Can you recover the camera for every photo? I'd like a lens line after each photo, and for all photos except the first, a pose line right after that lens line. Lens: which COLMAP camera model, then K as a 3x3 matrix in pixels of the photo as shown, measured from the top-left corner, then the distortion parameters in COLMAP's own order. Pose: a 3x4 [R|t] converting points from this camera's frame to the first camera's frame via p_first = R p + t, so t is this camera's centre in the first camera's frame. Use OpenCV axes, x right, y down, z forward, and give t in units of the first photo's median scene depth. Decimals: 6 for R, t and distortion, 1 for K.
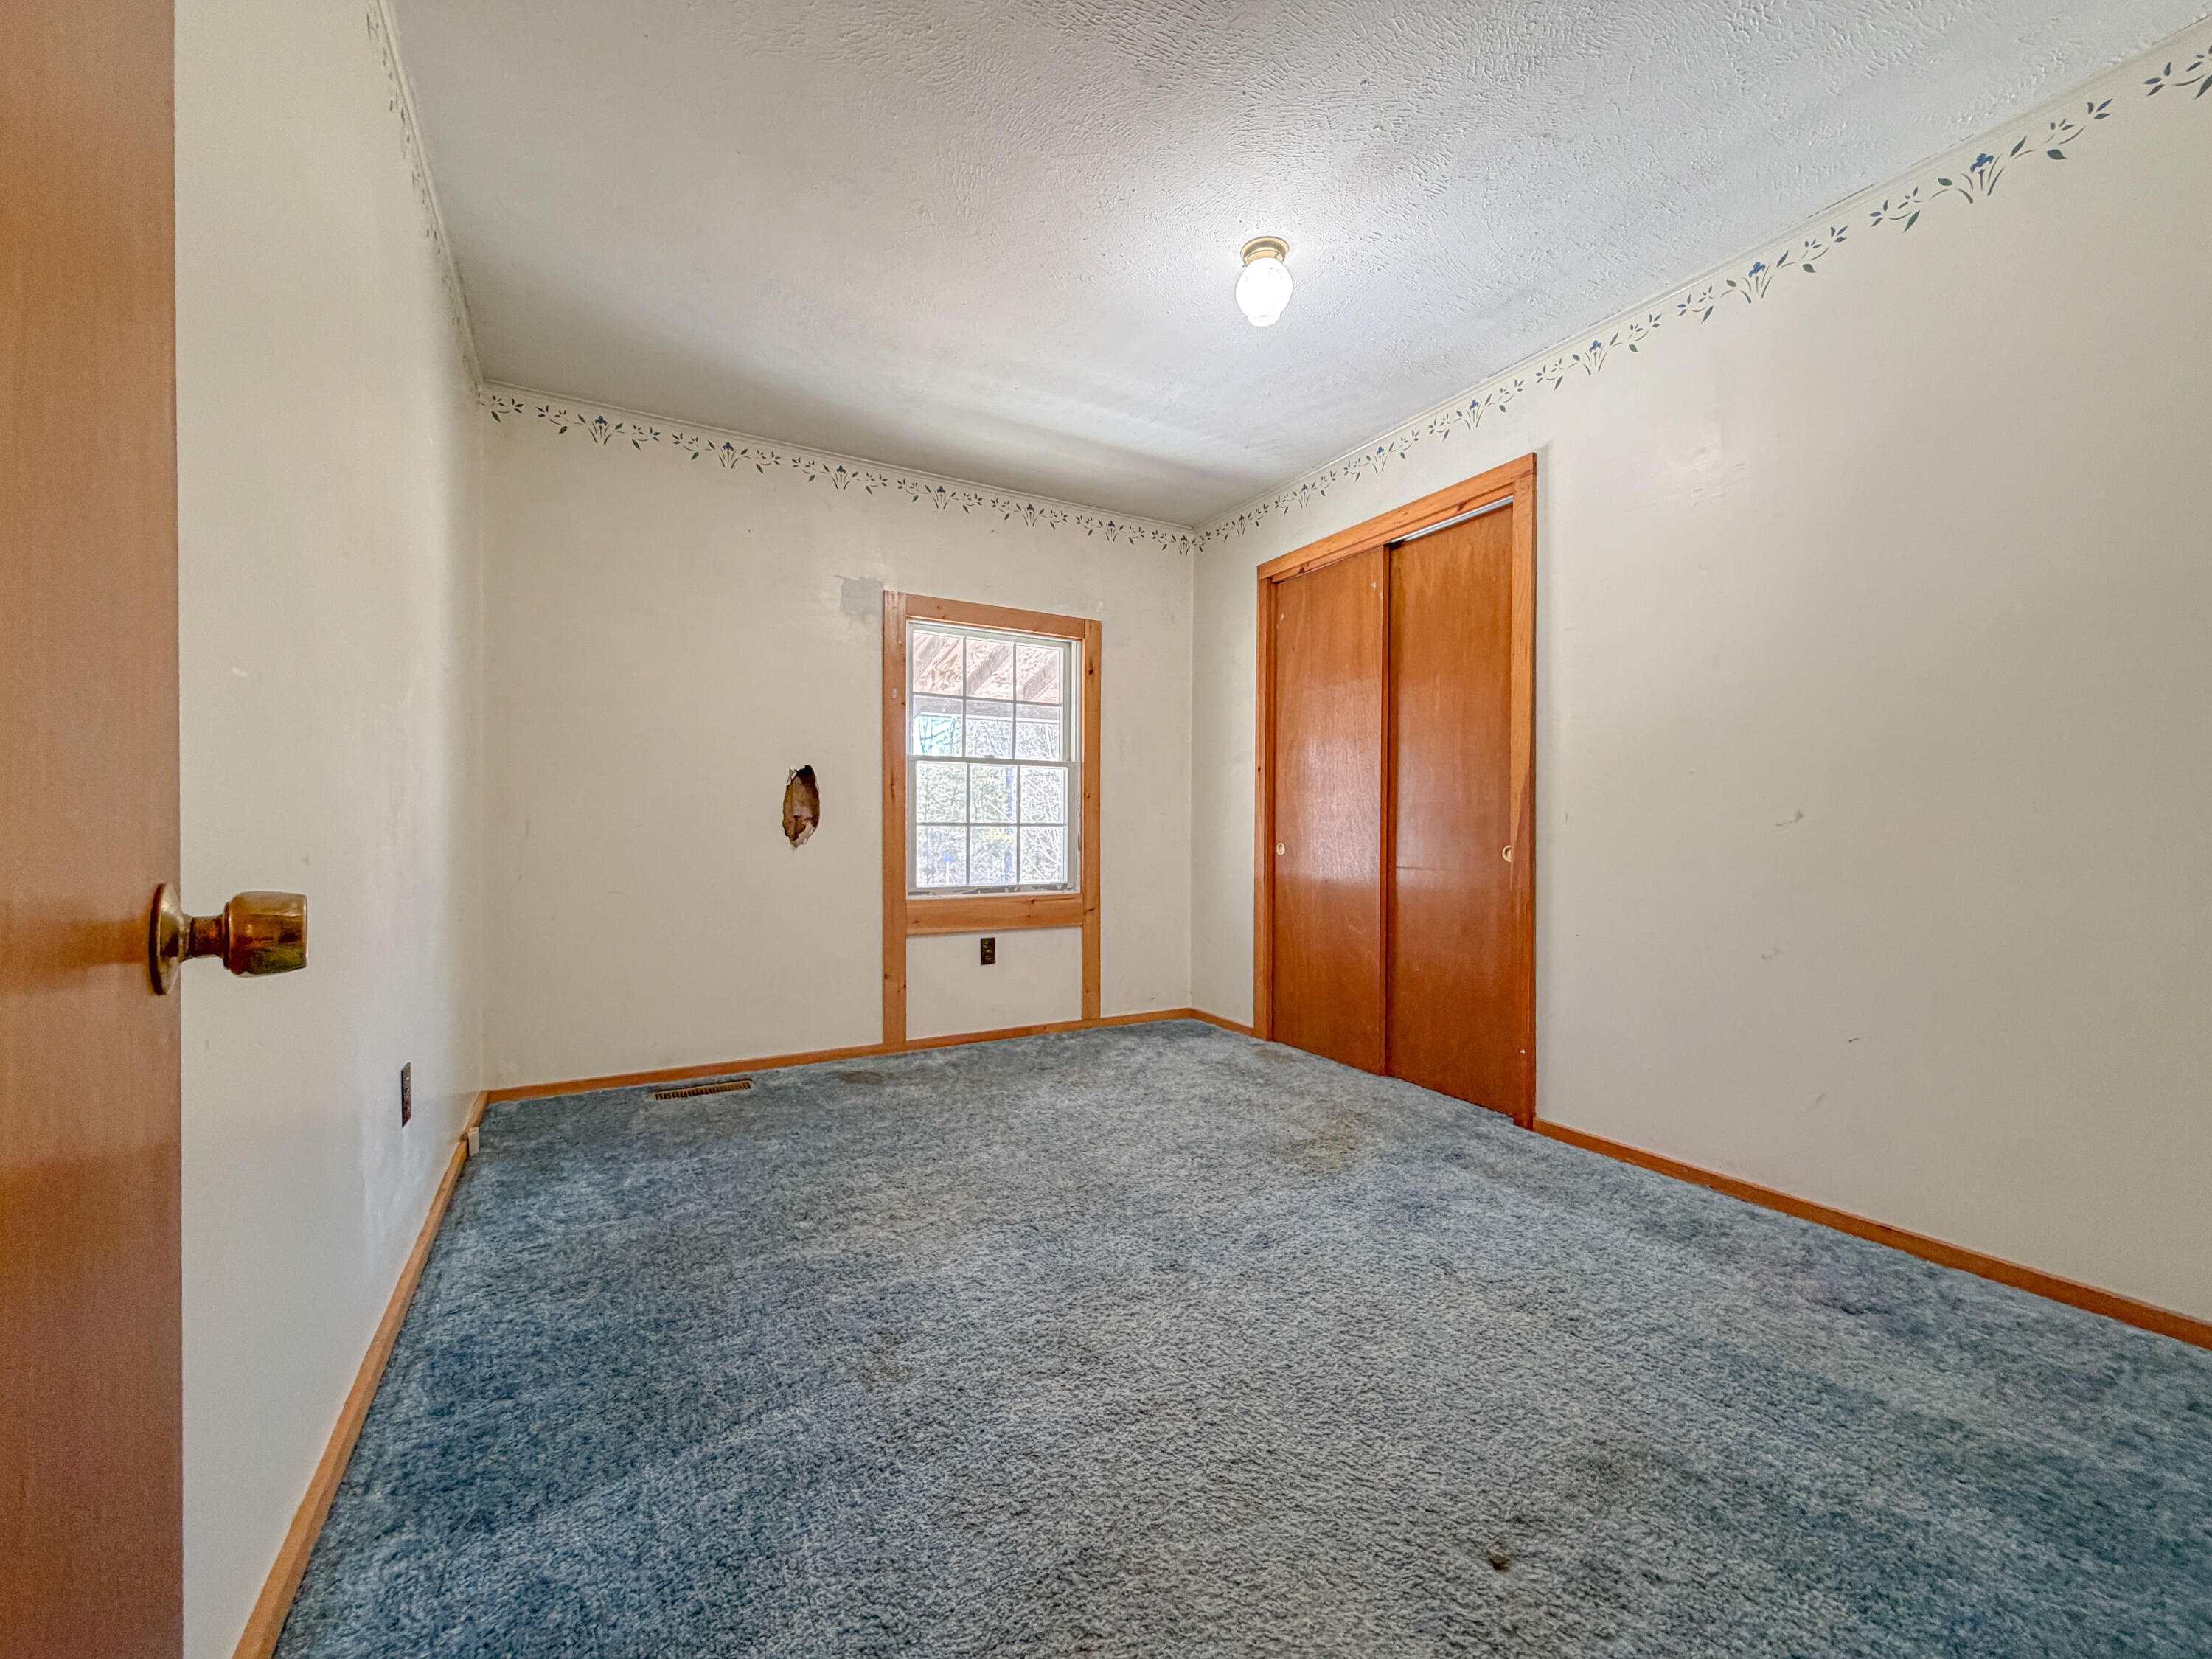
lens RADIAL K [[881.3, 0, 1106.0], [0, 881.3, 829.5], [0, 0, 1]] dist [-0.000529, 0.000127]
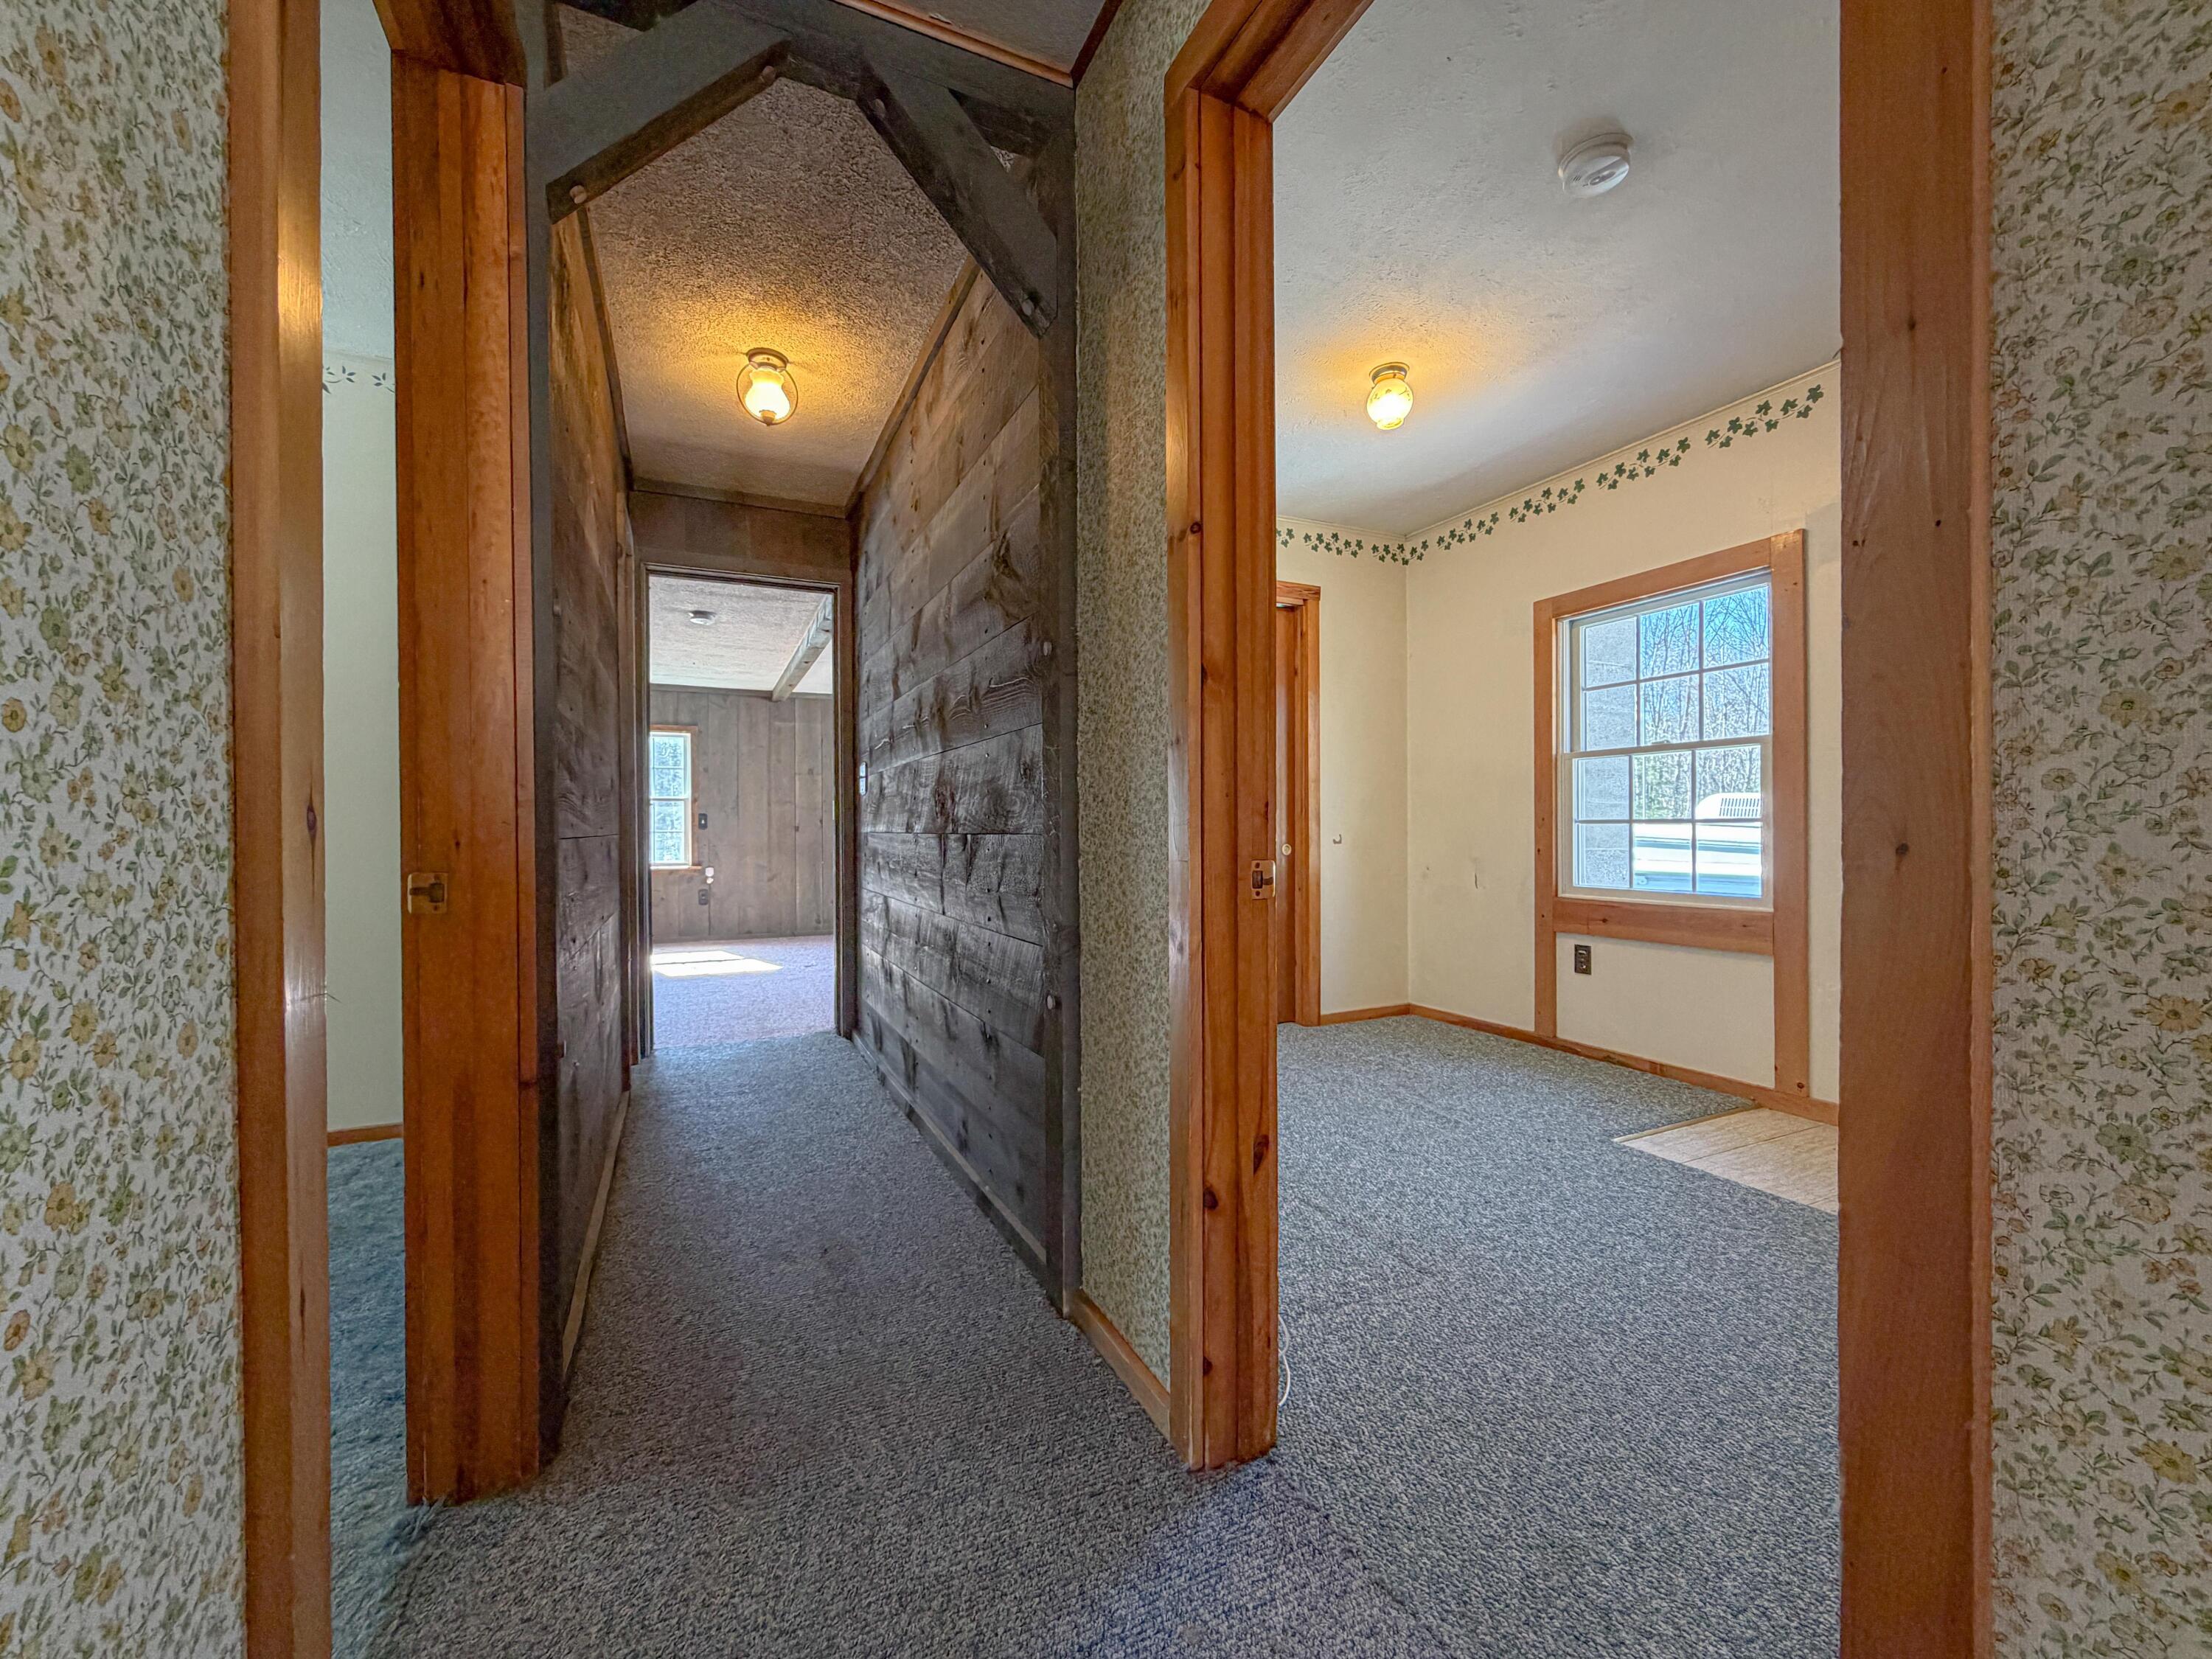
lens RADIAL K [[881.3, 0, 1106.0], [0, 881.3, 829.5], [0, 0, 1]] dist [-0.000529, 0.000127]
pose [[-0.089079, -0.013963, -0.995927, 0.832551], [0.009478, 0.999845, -0.014865, 0.010807], [0.995980, -0.010764, -0.088932, 0.576492]]
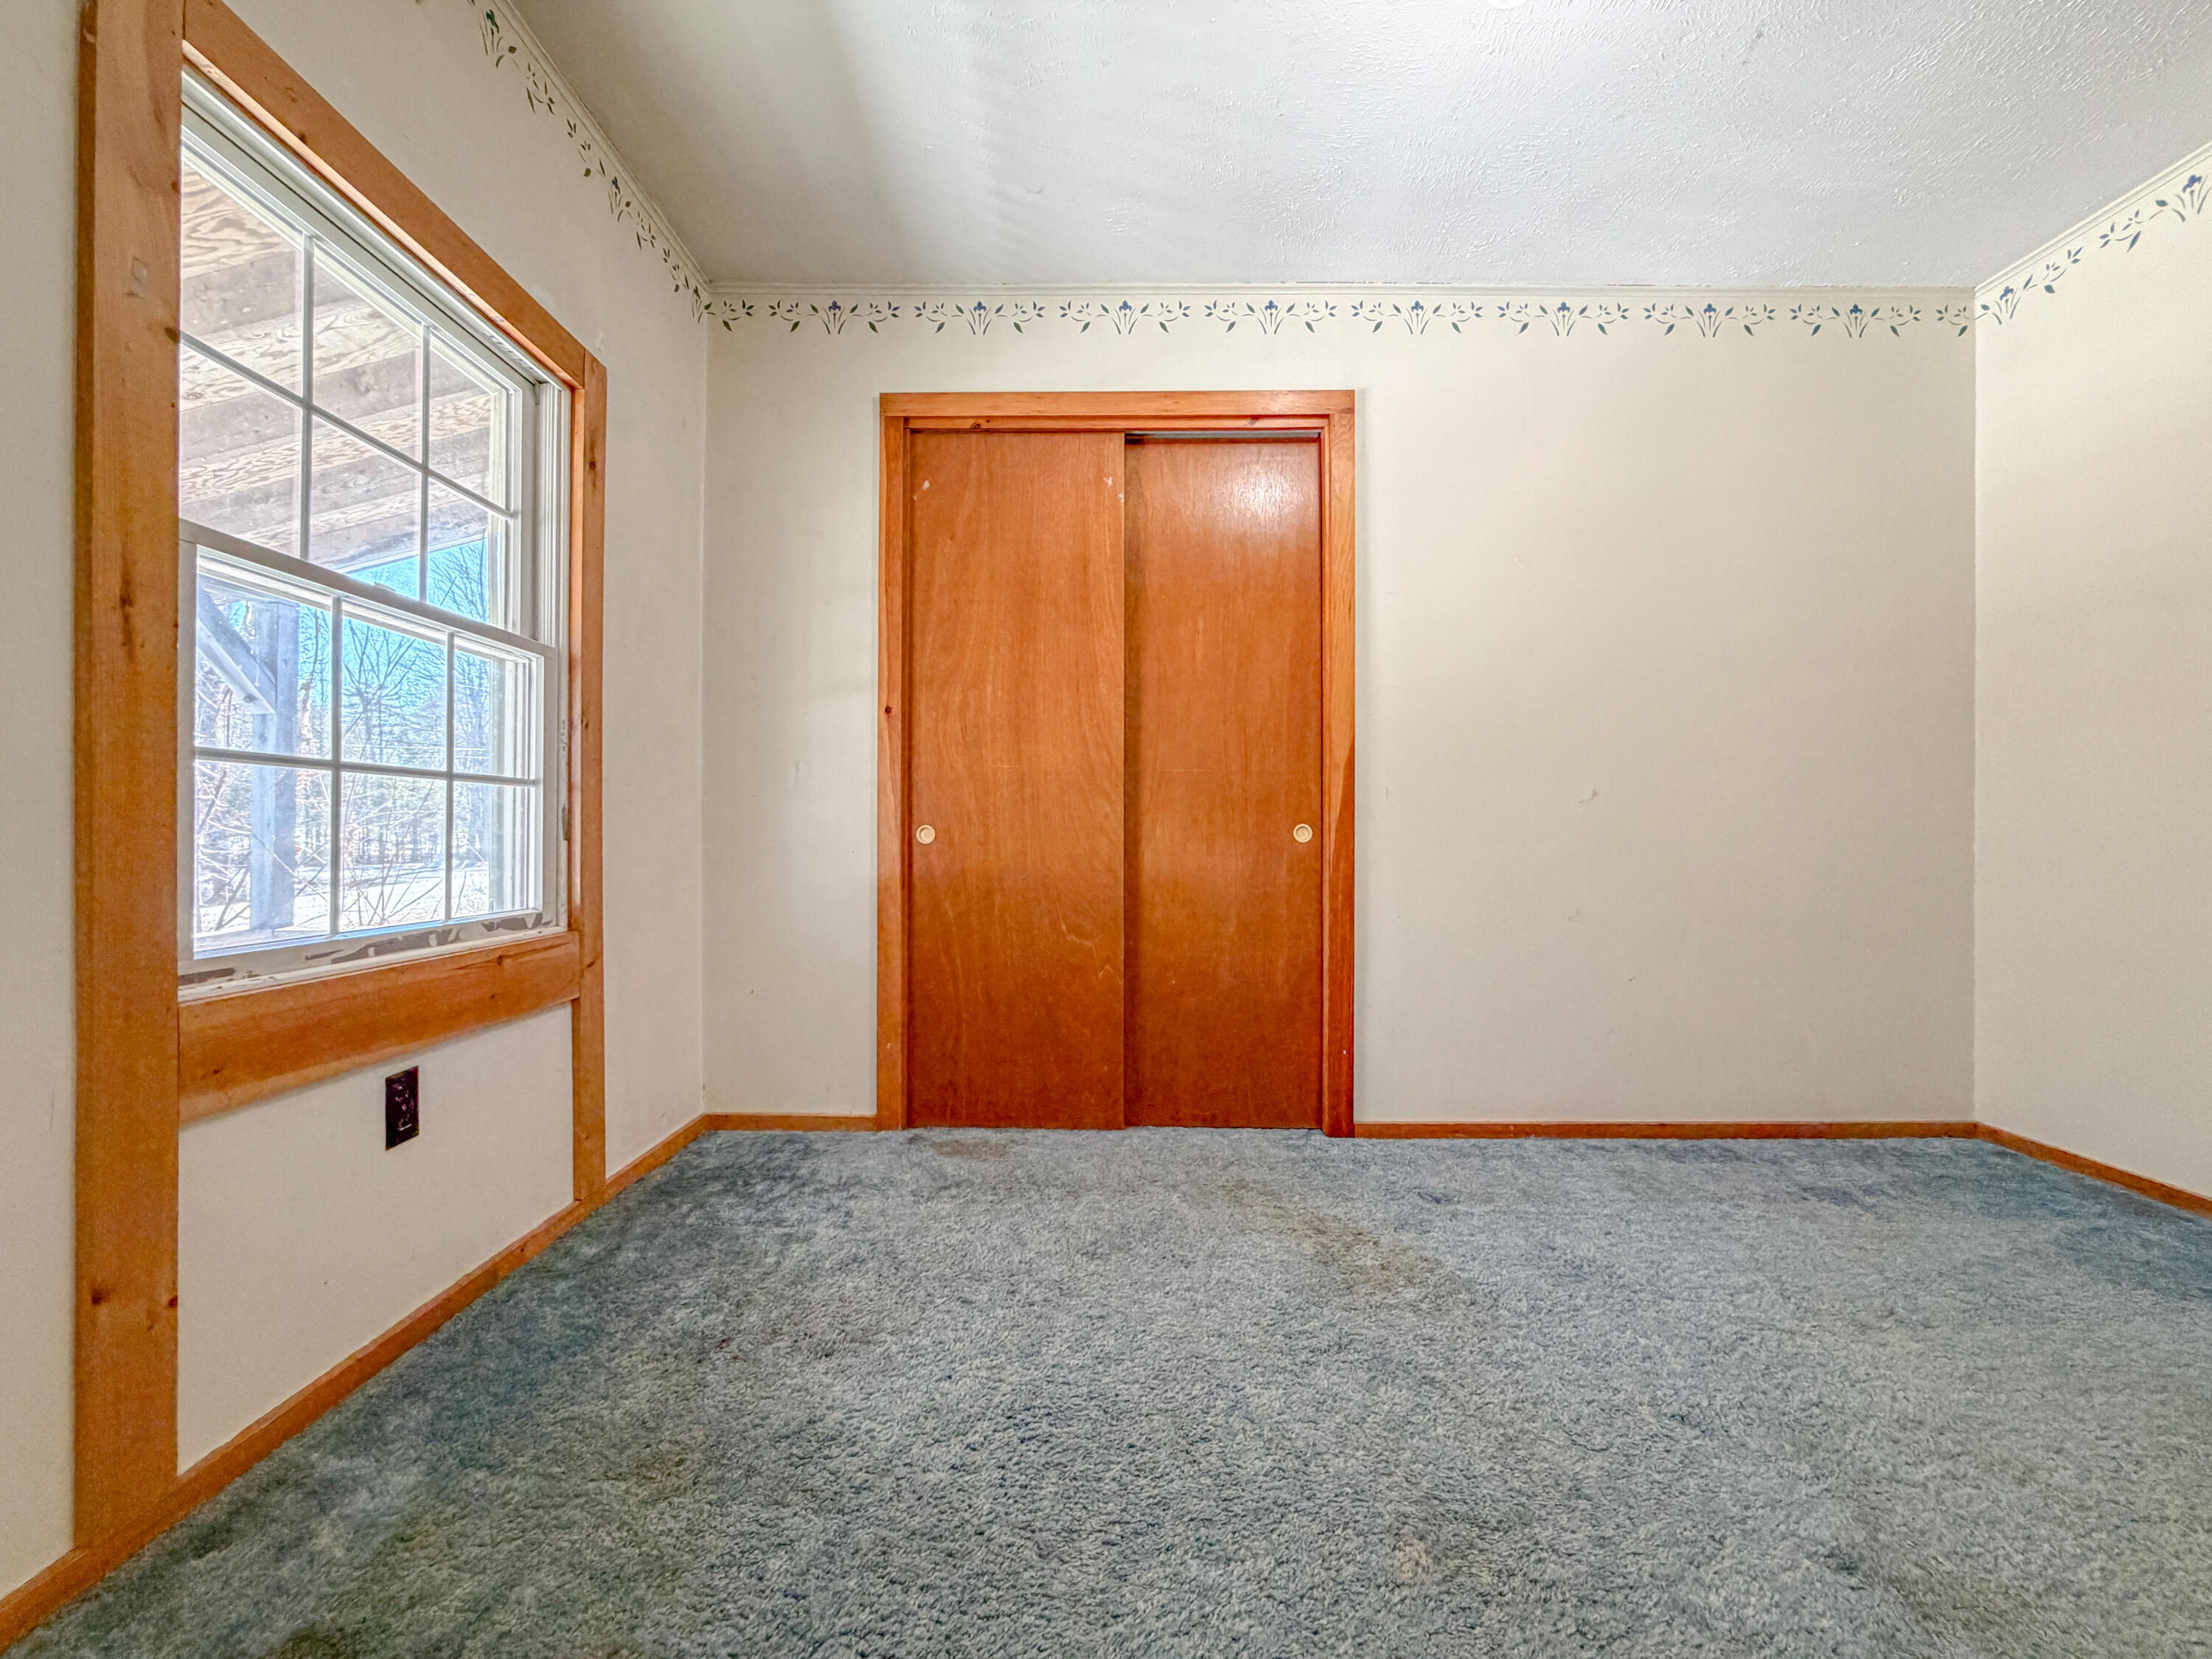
lens RADIAL K [[881.3, 0, 1106.0], [0, 881.3, 829.5], [0, 0, 1]] dist [-0.000529, 0.000127]
pose [[0.499910, 0.002447, 0.866074, -0.325814], [-0.002638, 0.999996, -0.001303, 0.020542], [-0.866073, -0.001634, 0.499914, 0.582302]]
